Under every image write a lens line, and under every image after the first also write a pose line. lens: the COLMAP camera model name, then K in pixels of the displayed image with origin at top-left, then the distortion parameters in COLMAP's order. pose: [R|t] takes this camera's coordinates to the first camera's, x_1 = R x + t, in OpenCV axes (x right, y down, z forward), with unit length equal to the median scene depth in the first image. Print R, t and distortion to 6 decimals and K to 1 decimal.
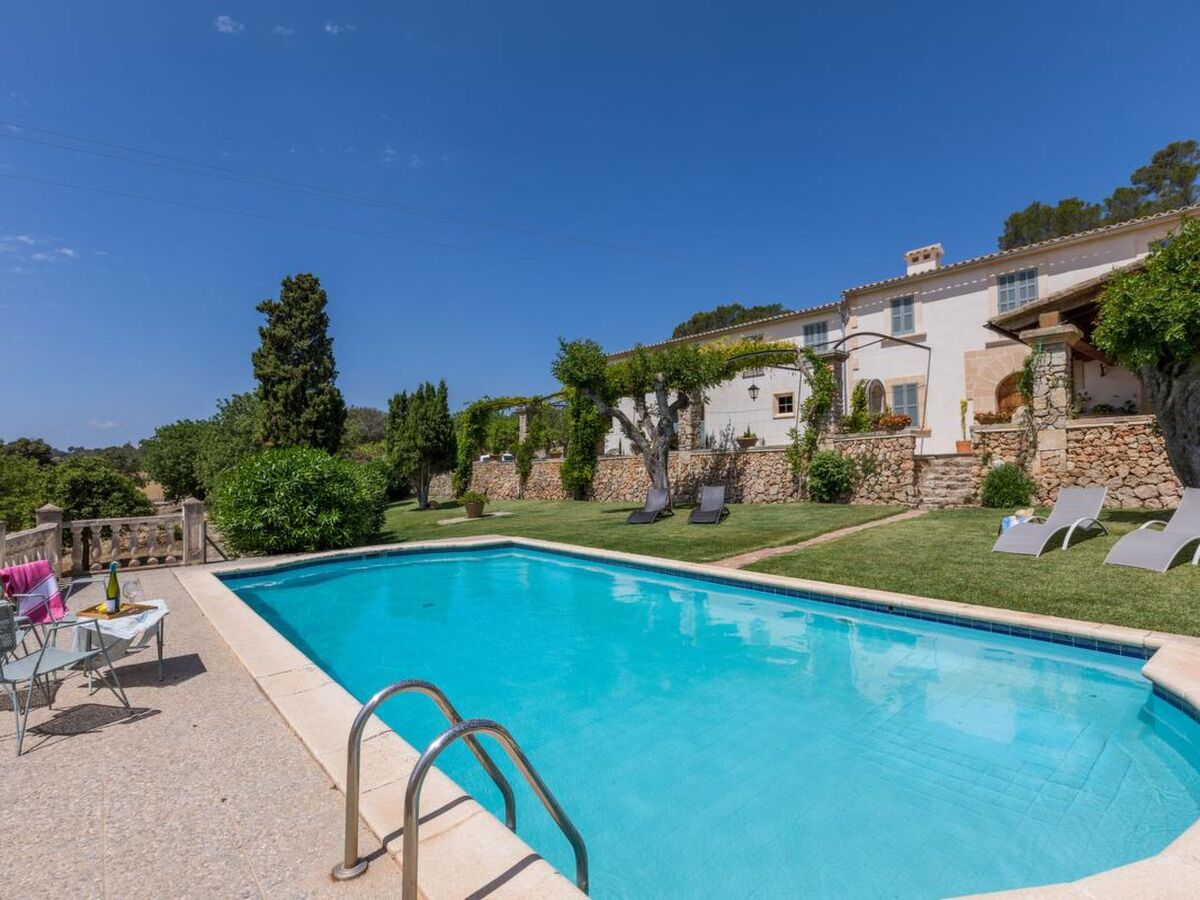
lens RADIAL K [[604.5, 0, 606.4], [0, 604.5, 448.5], [0, 0, 1]] dist [0.006184, -0.001711]
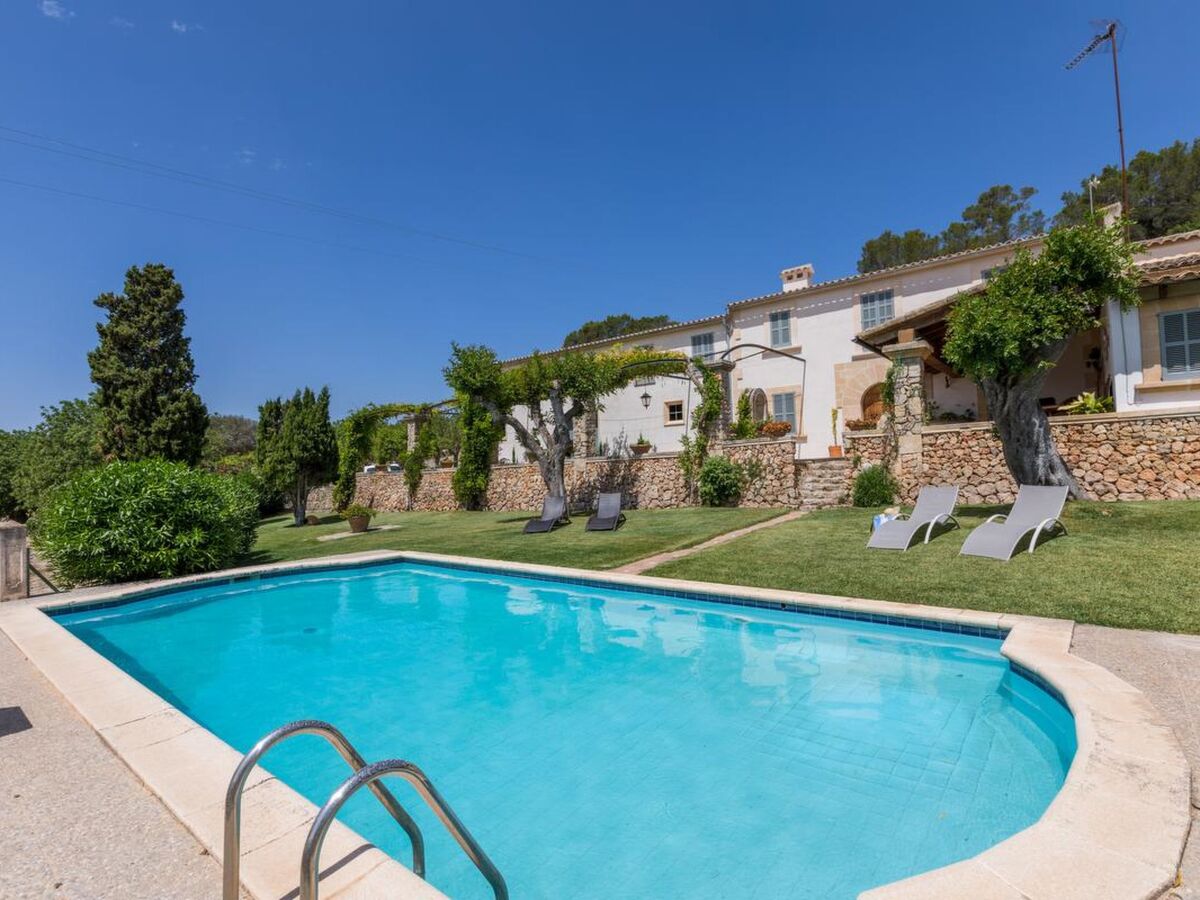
lens RADIAL K [[604.5, 0, 606.4], [0, 604.5, 448.5], [0, 0, 1]] dist [0.006184, -0.001711]
pose [[0.984188, -0.009759, 0.176856, -0.006493], [0.012079, 0.999854, -0.012046, 0.000163], [-0.176712, 0.013992, 0.984163, 0.007799]]
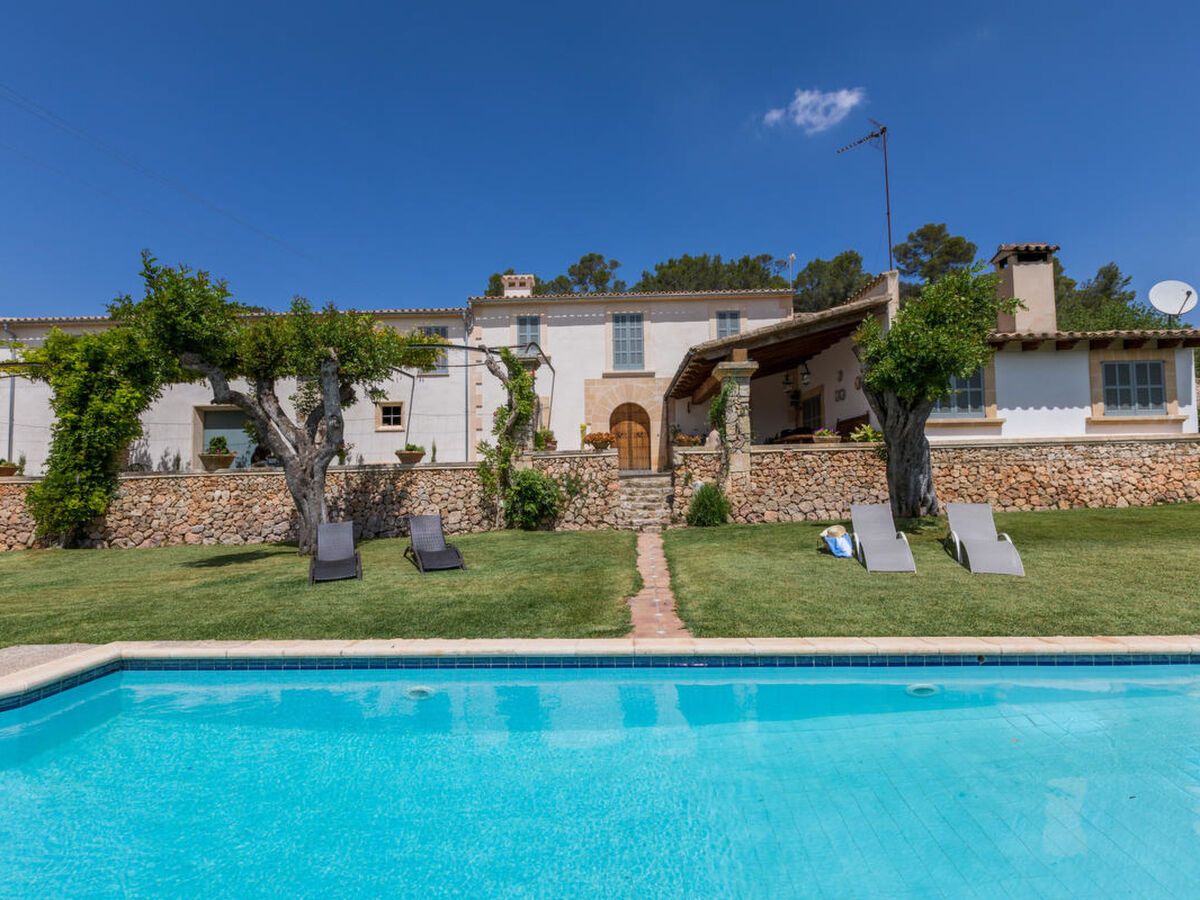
lens RADIAL K [[604.0, 0, 603.1], [0, 604.0, 449.4], [0, 0, 1]] dist [0.001865, 0.000943]
pose [[0.675485, 0.043930, 0.736064, -0.210214], [-0.016324, 0.998870, -0.044634, 0.012505], [-0.737193, 0.018134, 0.675439, 0.359545]]
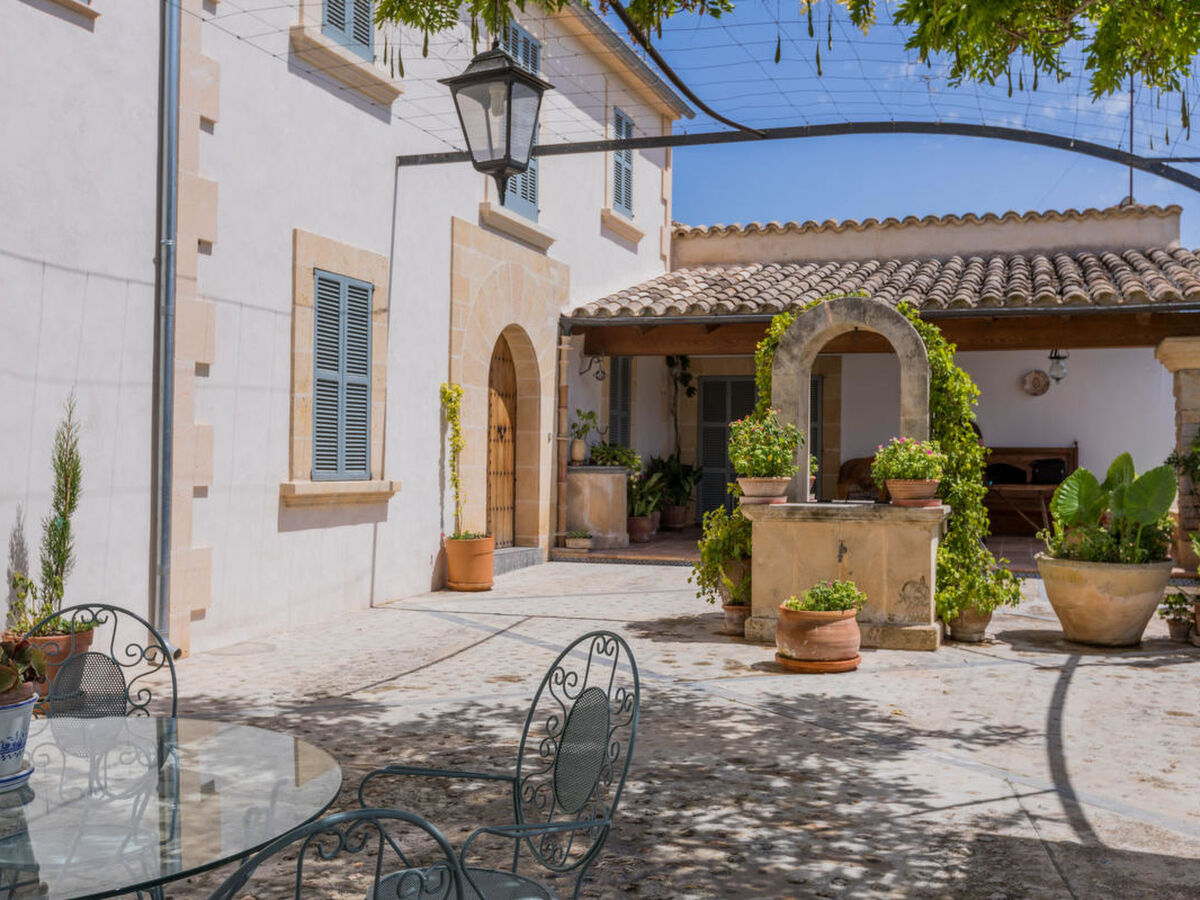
lens RADIAL K [[1296.5, 0, 603.2], [0, 1296.5, 446.6], [0, 0, 1]] dist [-0.011545, 0.014555]
pose [[-0.510017, 0.020729, 0.859915, 0.059204], [-0.028662, 0.998745, -0.041075, -0.040314], [-0.859687, -0.045596, -0.508782, 1.663916]]
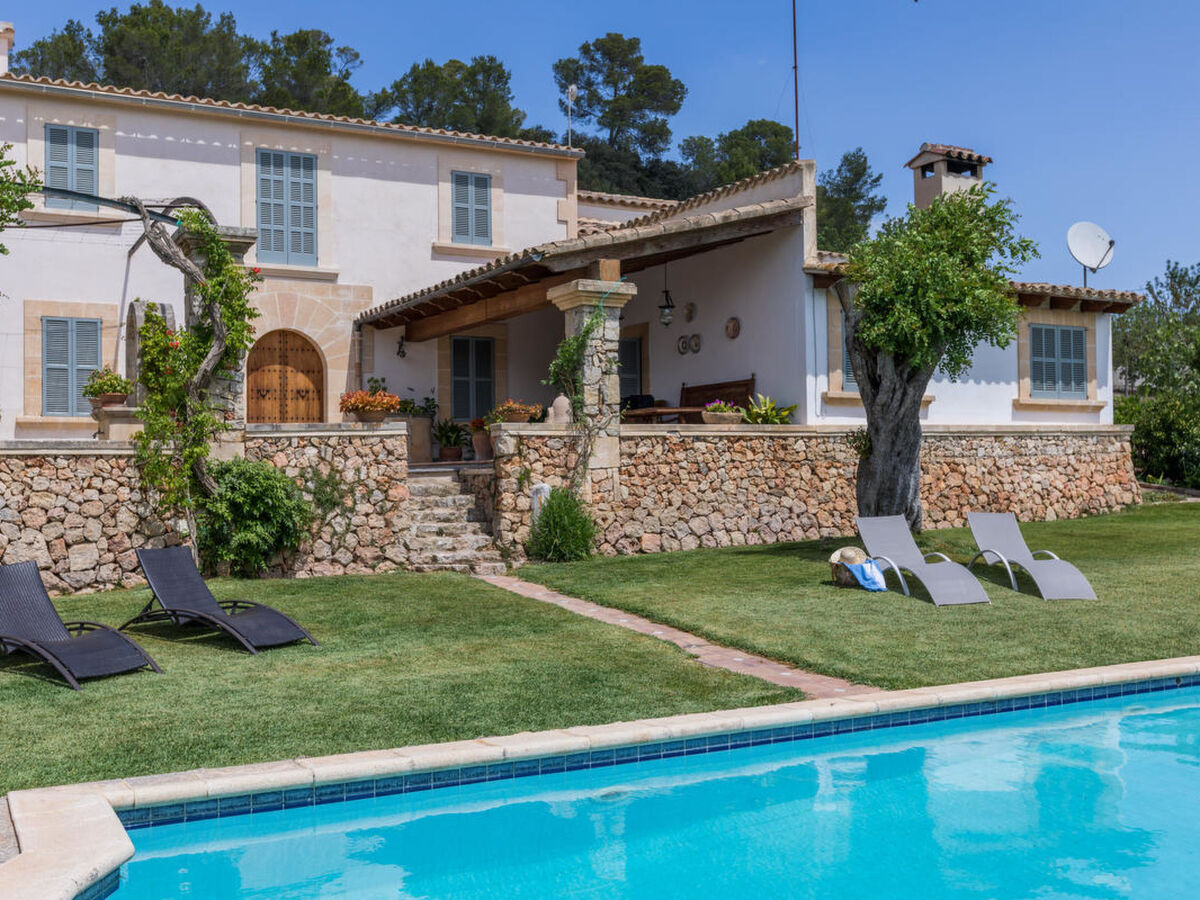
lens RADIAL K [[1255.1, 0, 605.2], [0, 1255.1, 449.1], [0, 0, 1]] dist [-0.006239, -0.006426]
pose [[0.205719, 0.039154, 0.977828, -0.491175], [-0.019754, 0.999162, -0.035852, 0.025497], [-0.978412, -0.011940, 0.206320, 0.594793]]
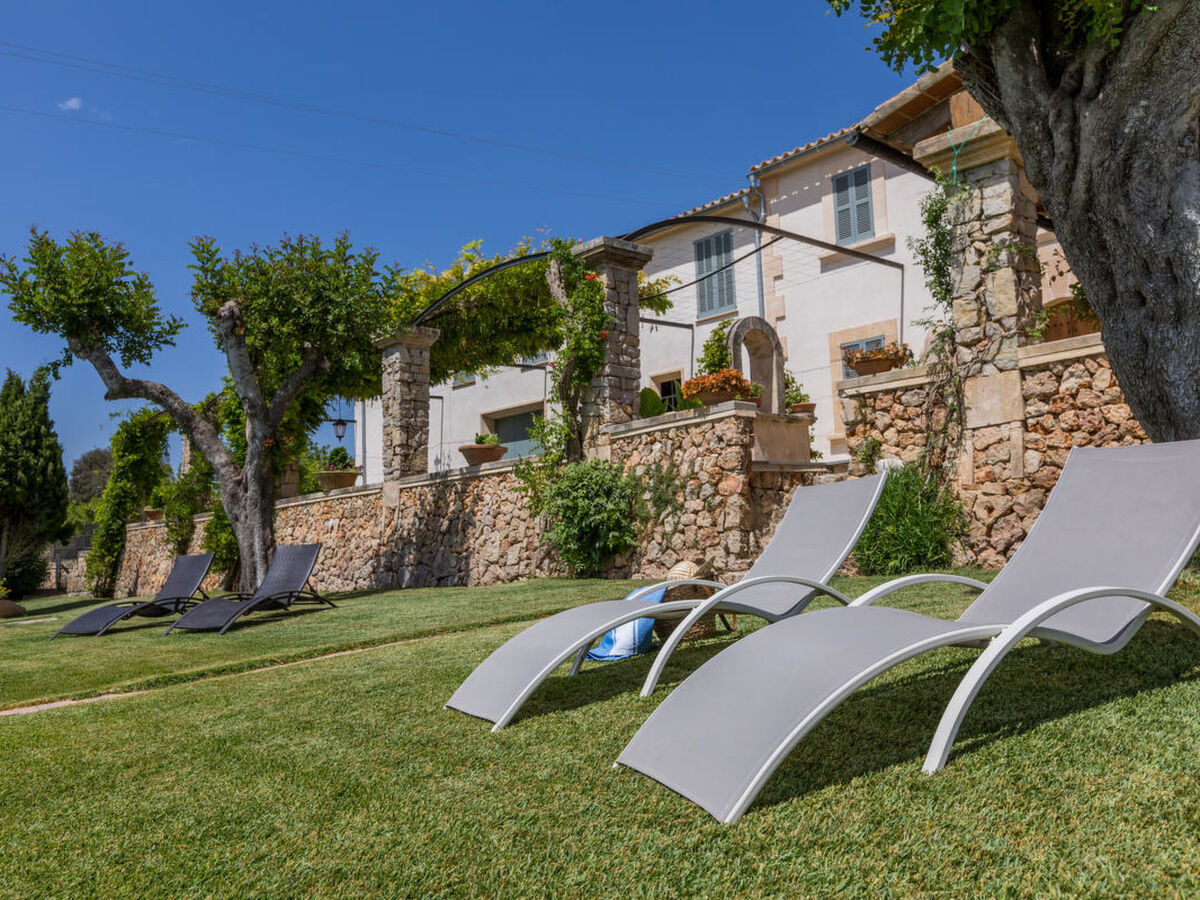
lens RADIAL K [[970.7, 0, 605.7], [0, 970.7, 448.2], [0, 0, 1]] dist [-0.008754, -0.000510]
pose [[0.999717, -0.021517, 0.010139, 0.390892], [0.022162, 0.997410, -0.068421, 0.046252], [-0.008641, 0.068627, 0.997605, 0.303424]]
